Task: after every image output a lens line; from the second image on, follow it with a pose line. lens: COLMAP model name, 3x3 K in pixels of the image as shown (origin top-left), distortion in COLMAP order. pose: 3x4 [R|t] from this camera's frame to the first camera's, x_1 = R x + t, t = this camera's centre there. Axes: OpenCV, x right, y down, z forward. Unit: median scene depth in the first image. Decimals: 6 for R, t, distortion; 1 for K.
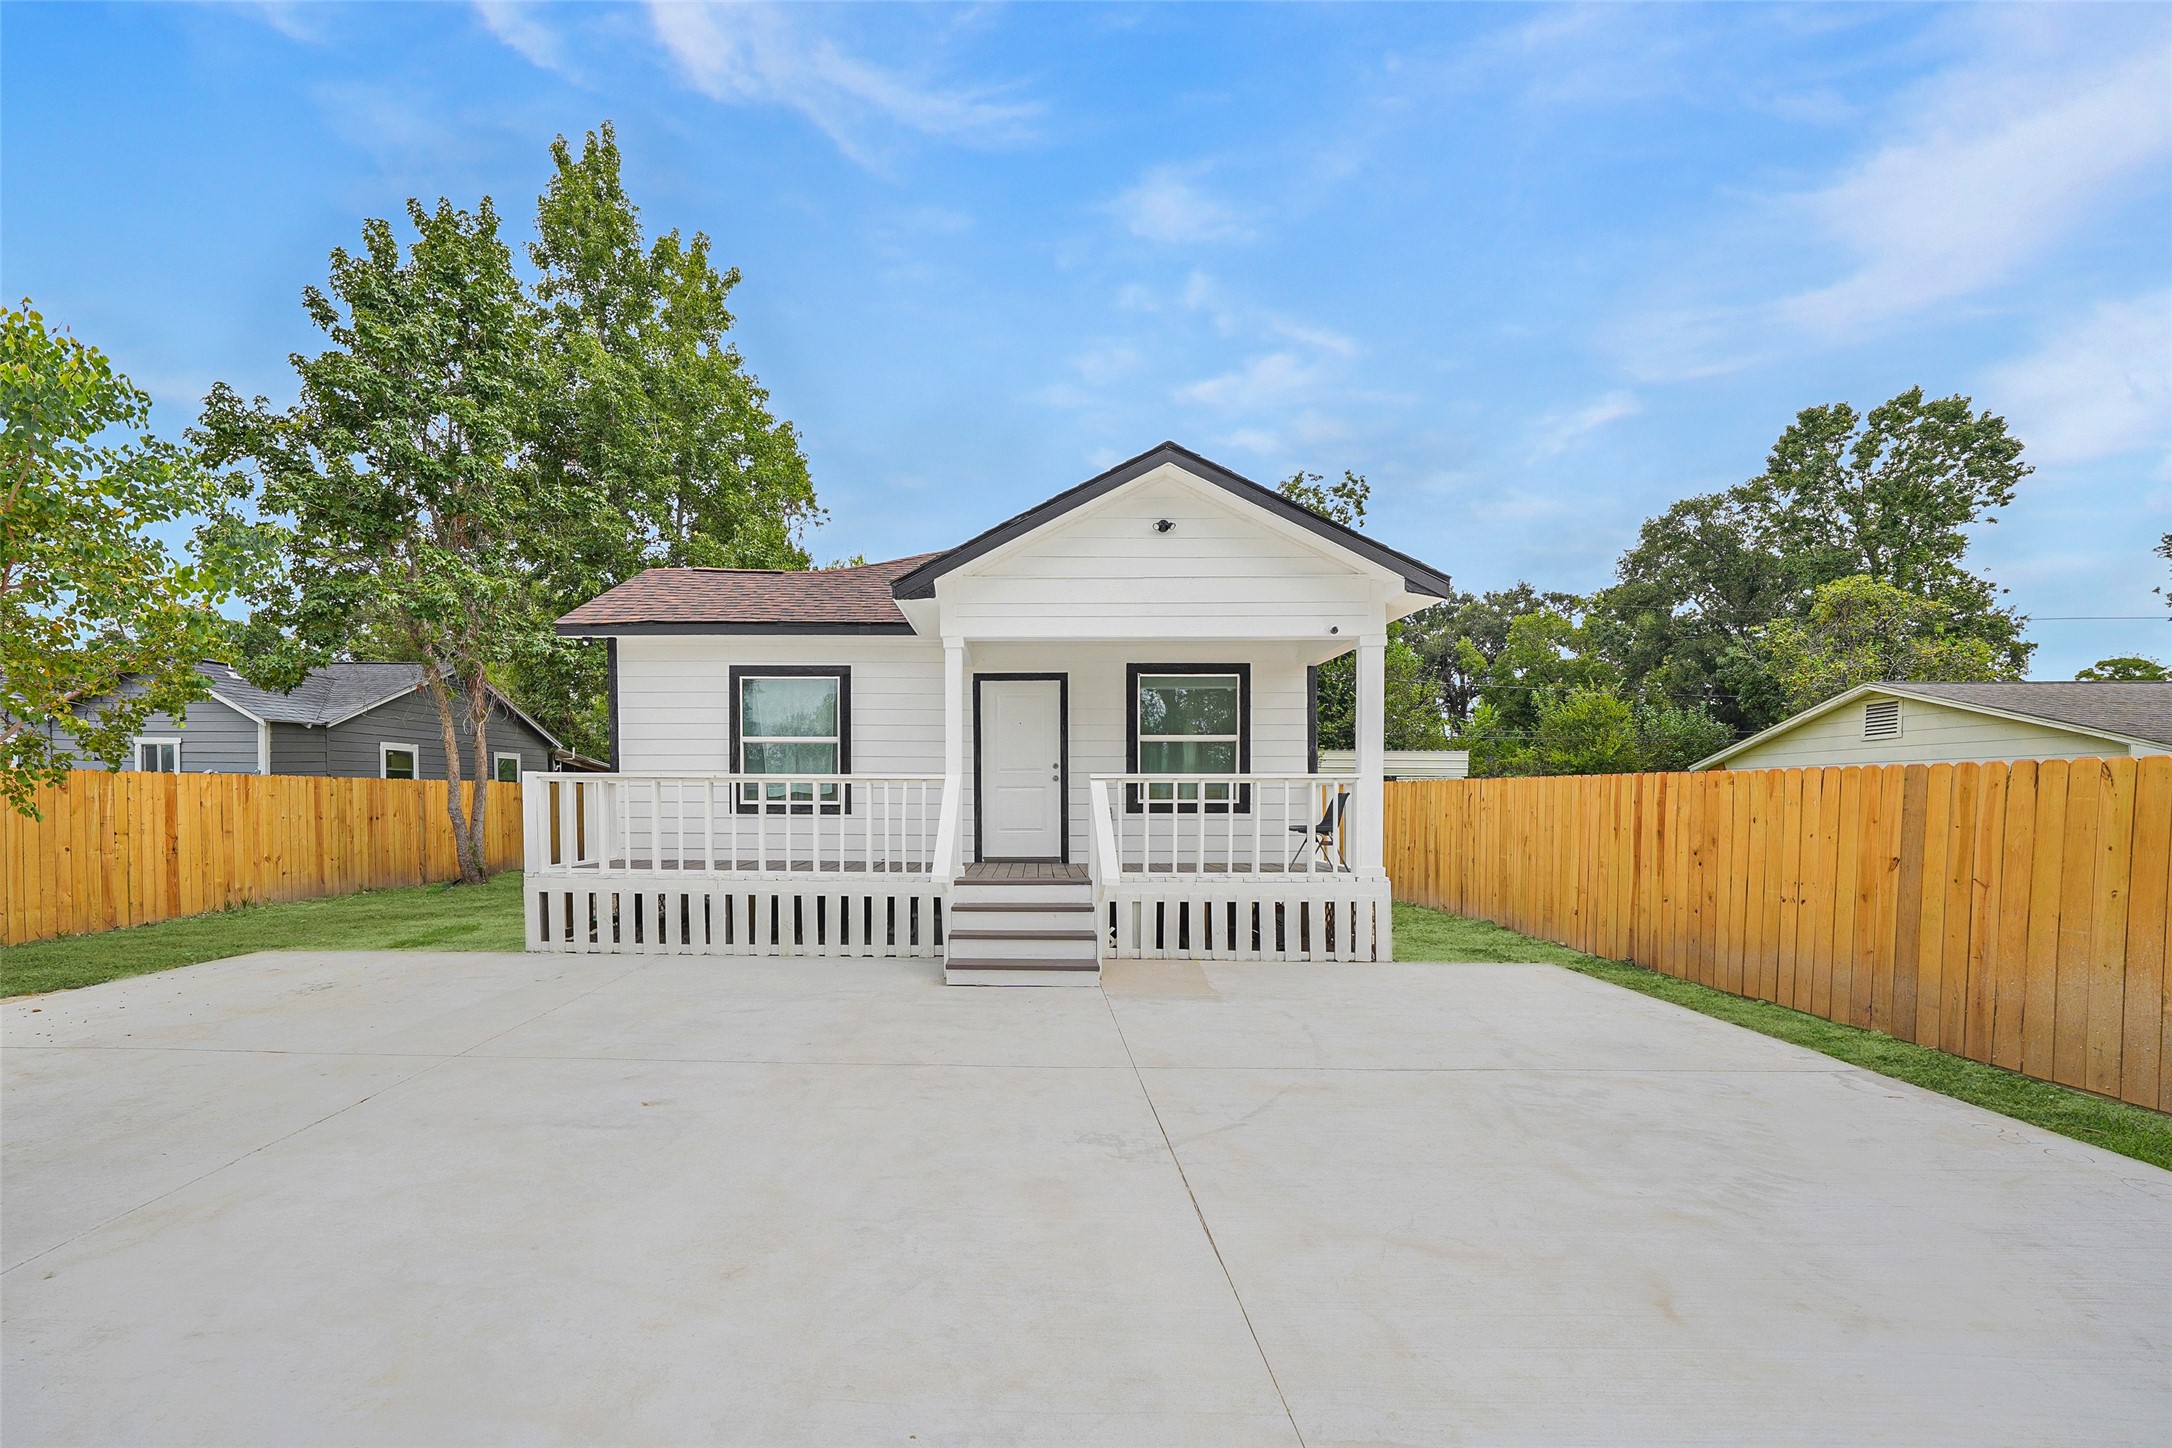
lens RADIAL K [[792.2, 0, 1075.5], [0, 792.2, 804.2], [0, 0, 1]] dist [-0.000181, 0.000032]
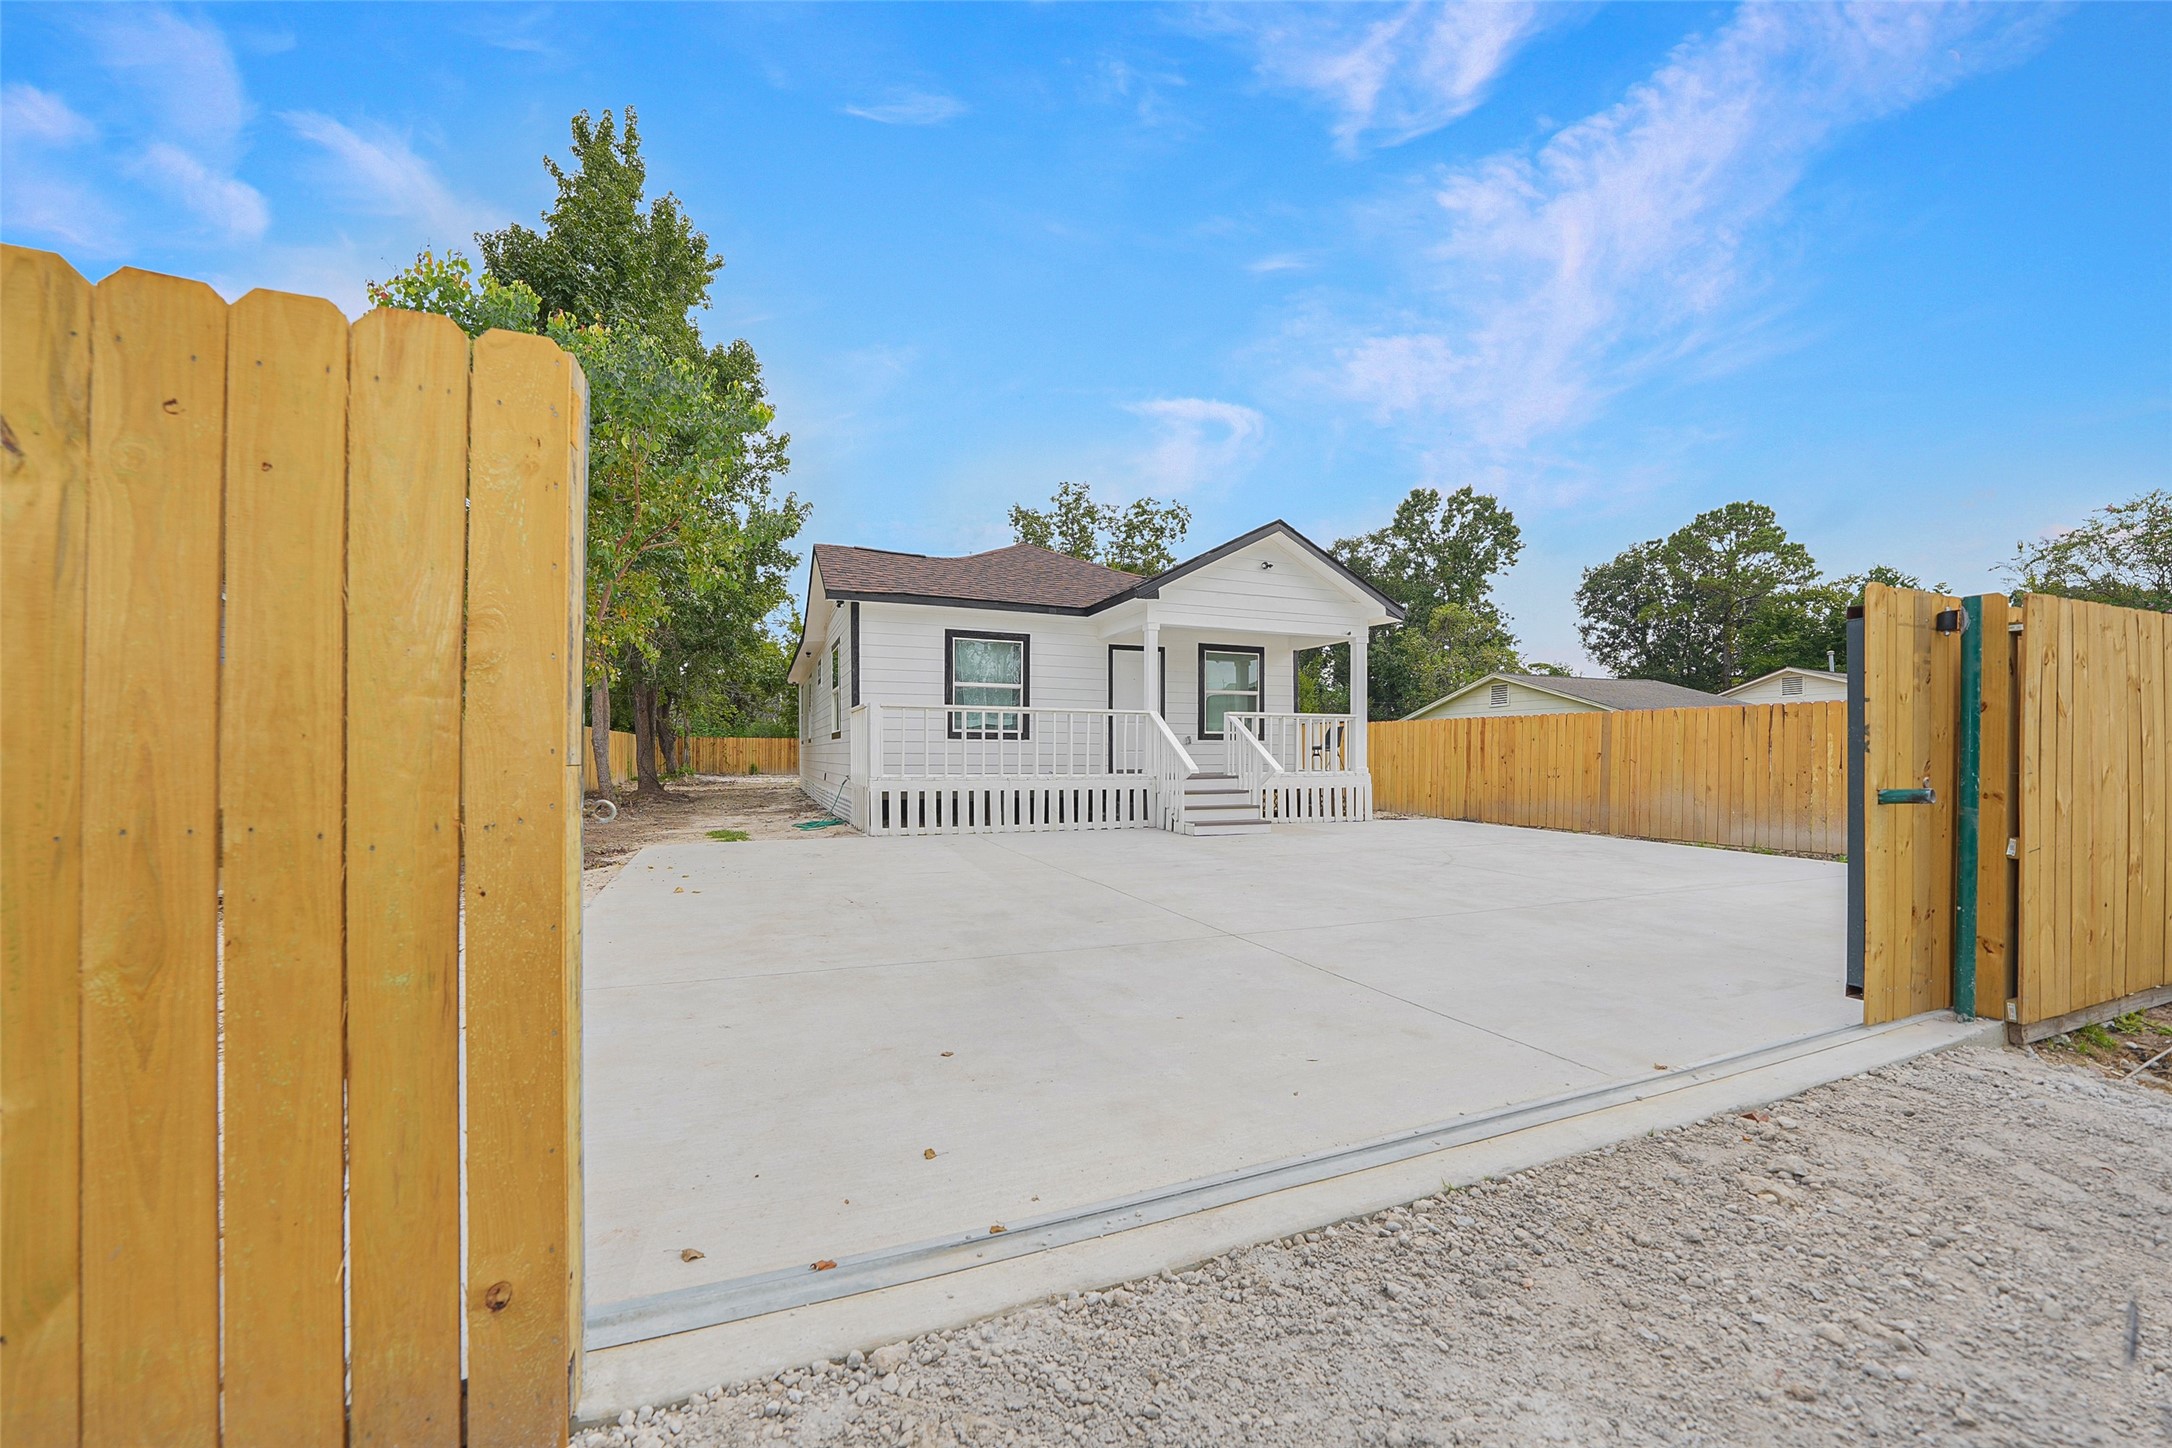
lens RADIAL K [[764.3, 0, 1071.0], [0, 764.3, 740.0], [0, 0, 1]] dist [0.007003, 0.000144]
pose [[0.927219, 0.006438, 0.374464, -0.234725], [0.005336, 0.999524, -0.030398, 0.017930], [-0.374481, 0.030183, 0.926743, -0.091875]]
